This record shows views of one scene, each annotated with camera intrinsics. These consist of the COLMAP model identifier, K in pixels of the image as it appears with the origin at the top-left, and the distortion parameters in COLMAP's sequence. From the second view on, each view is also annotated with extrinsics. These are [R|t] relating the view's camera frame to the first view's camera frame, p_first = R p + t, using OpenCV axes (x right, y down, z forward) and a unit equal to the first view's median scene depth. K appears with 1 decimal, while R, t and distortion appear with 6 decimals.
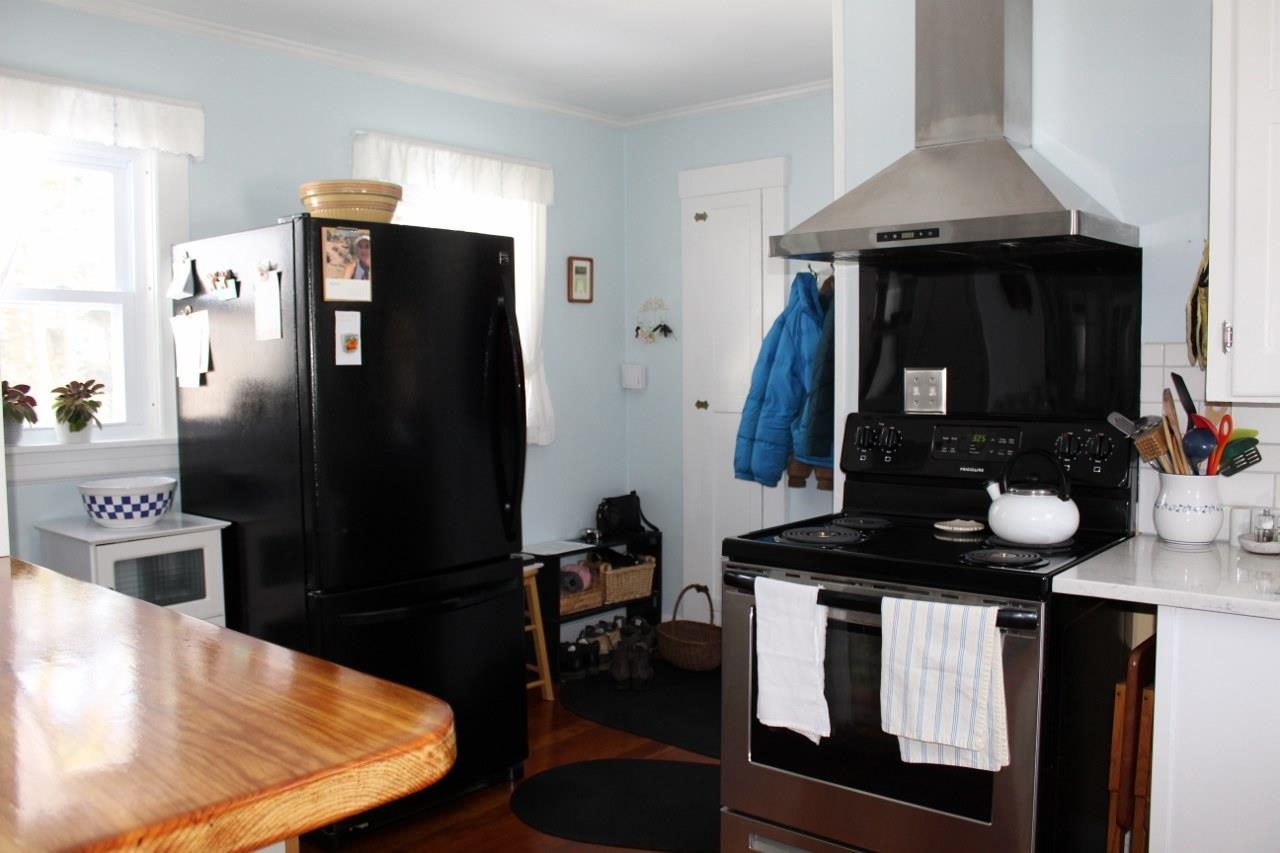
lens RADIAL K [[1070.6, 0, 640.0], [0, 1070.6, 426.5], [0, 0, 1]] dist [-0.171122, 0.153494]
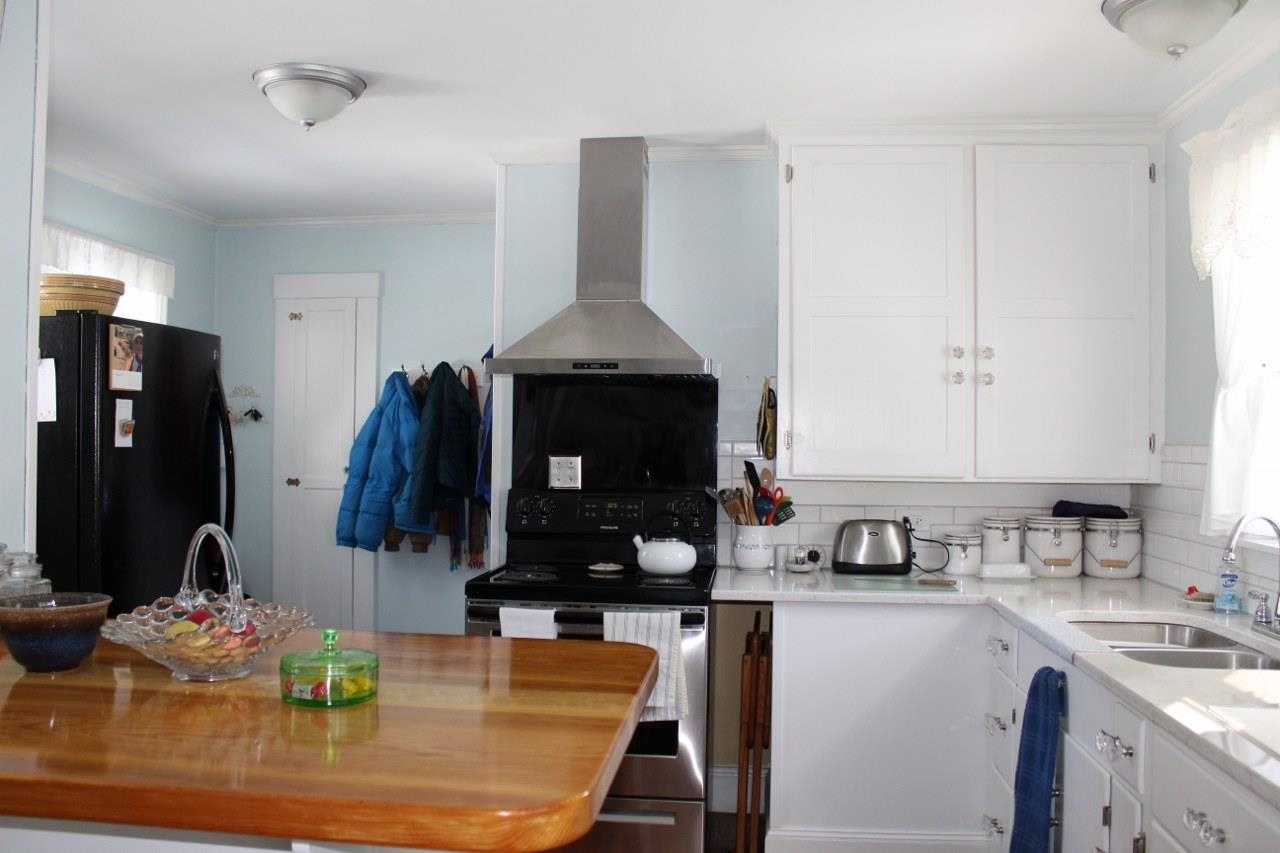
lens RADIAL K [[1070.6, 0, 640.0], [0, 1070.6, 426.5], [0, 0, 1]] dist [-0.171122, 0.153494]
pose [[0.830662, 0.024397, 0.556242, -0.429291], [0.015420, 0.997648, -0.066785, 0.001696], [-0.556563, 0.064054, 0.828332, -0.213405]]
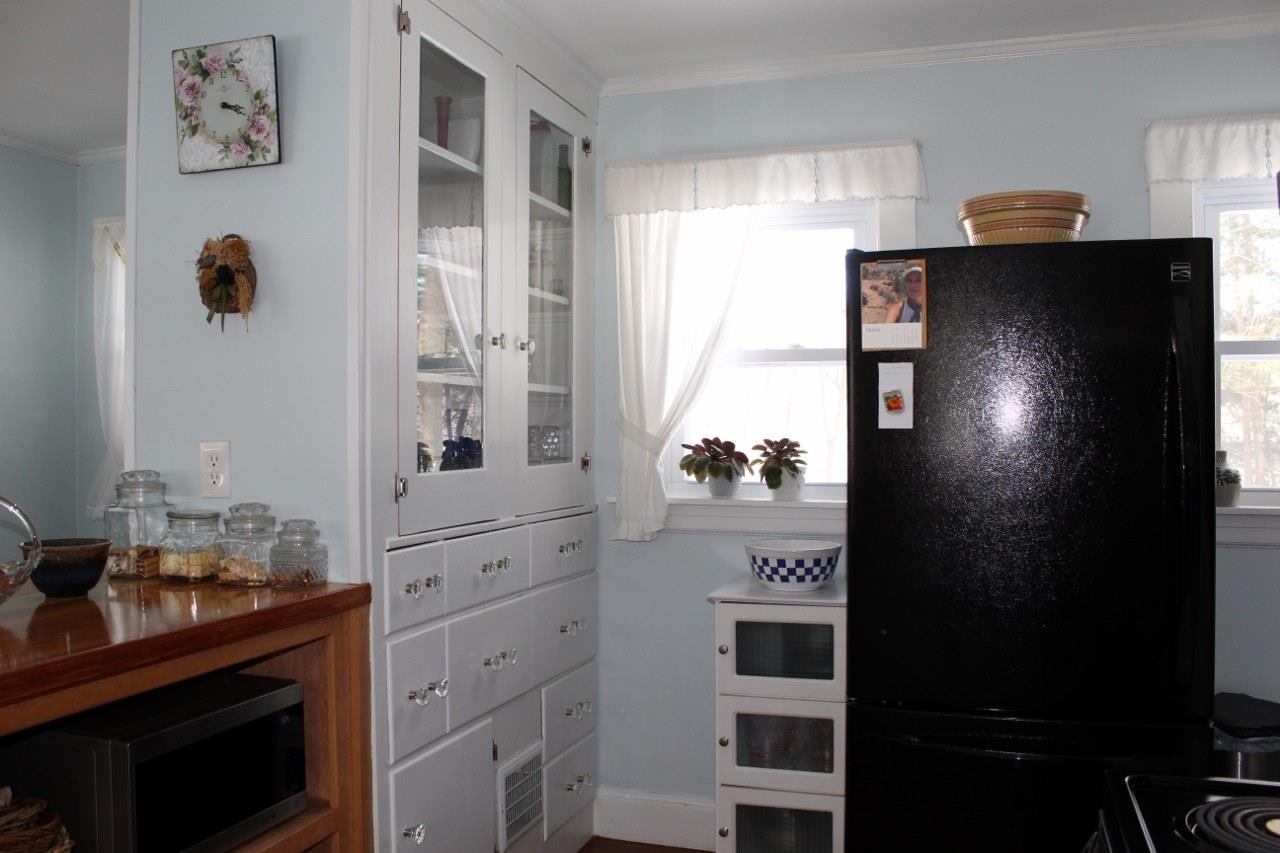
lens RADIAL K [[1070.6, 0, 640.0], [0, 1070.6, 426.5], [0, 0, 1]] dist [-0.171122, 0.153494]
pose [[0.385881, 0.008447, -0.922510, 0.397679], [-0.049964, 0.998682, -0.011755, -0.039920], [0.921195, 0.050628, 0.385795, 0.501524]]
